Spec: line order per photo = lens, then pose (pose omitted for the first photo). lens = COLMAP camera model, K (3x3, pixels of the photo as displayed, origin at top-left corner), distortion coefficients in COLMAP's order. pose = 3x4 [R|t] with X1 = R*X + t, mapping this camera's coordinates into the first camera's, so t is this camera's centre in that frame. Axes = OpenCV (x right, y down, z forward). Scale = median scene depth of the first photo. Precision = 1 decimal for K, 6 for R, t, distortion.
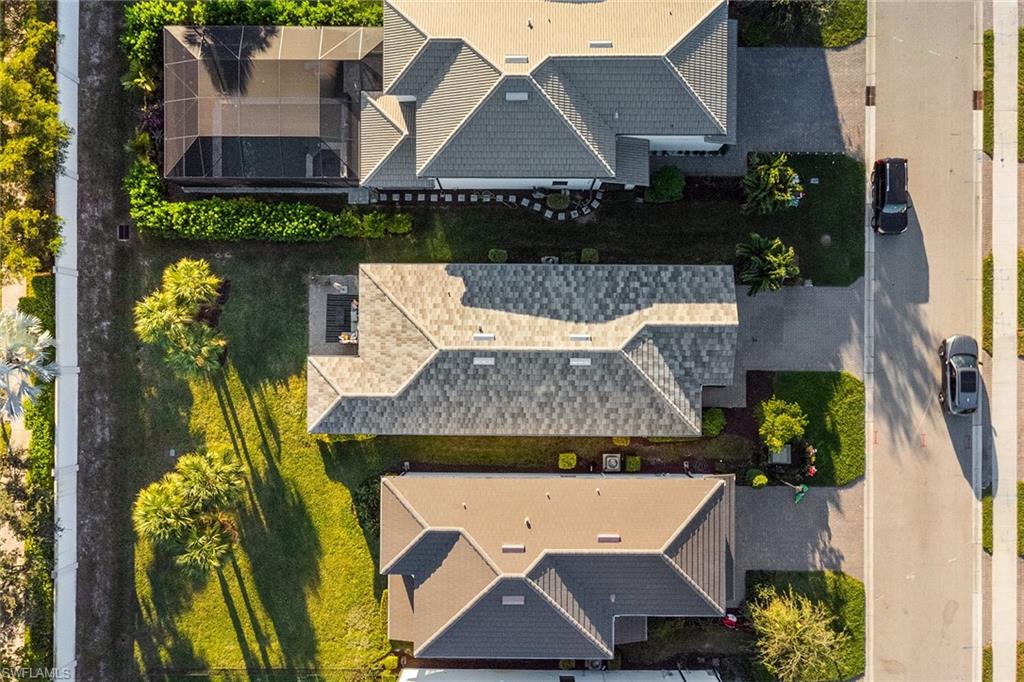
lens RADIAL K [[856.3, 0, 516.9], [0, 856.3, 380.1], [0, 0, 1]] dist [0.003729, 0.002013]
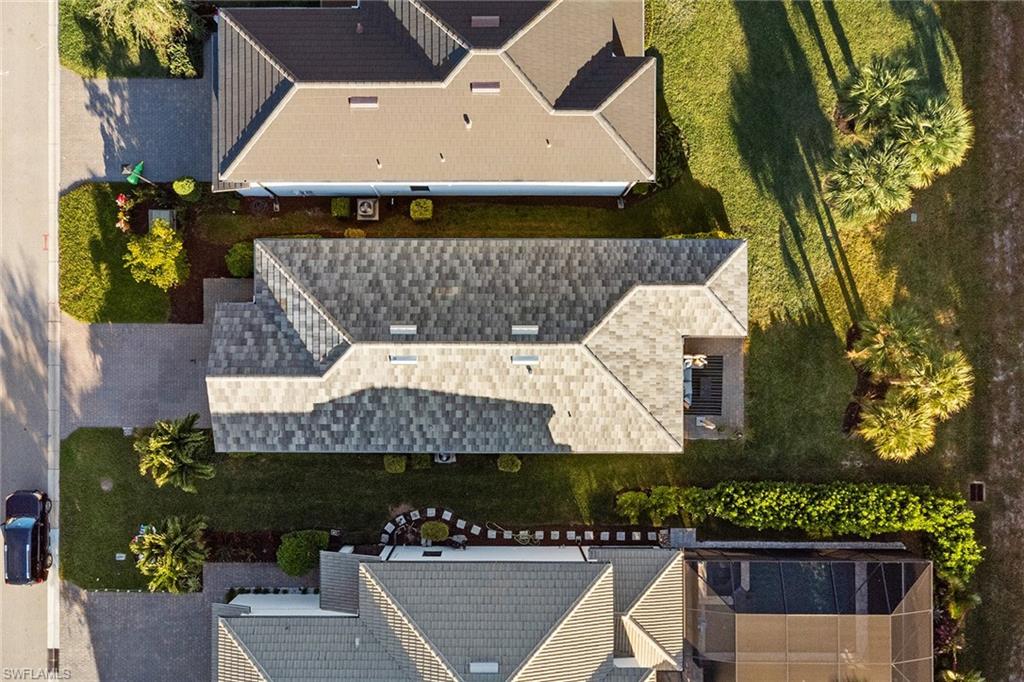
lens RADIAL K [[859.8, 0, 479.6], [0, 859.8, 342.1], [0, 0, 1]] dist [0.009936, -0.003541]
pose [[-0.999718, 0.005534, 0.023088, -0.014159], [-0.005463, -0.999980, 0.003169, -0.034614], [0.023105, 0.003042, 0.999728, 0.197451]]
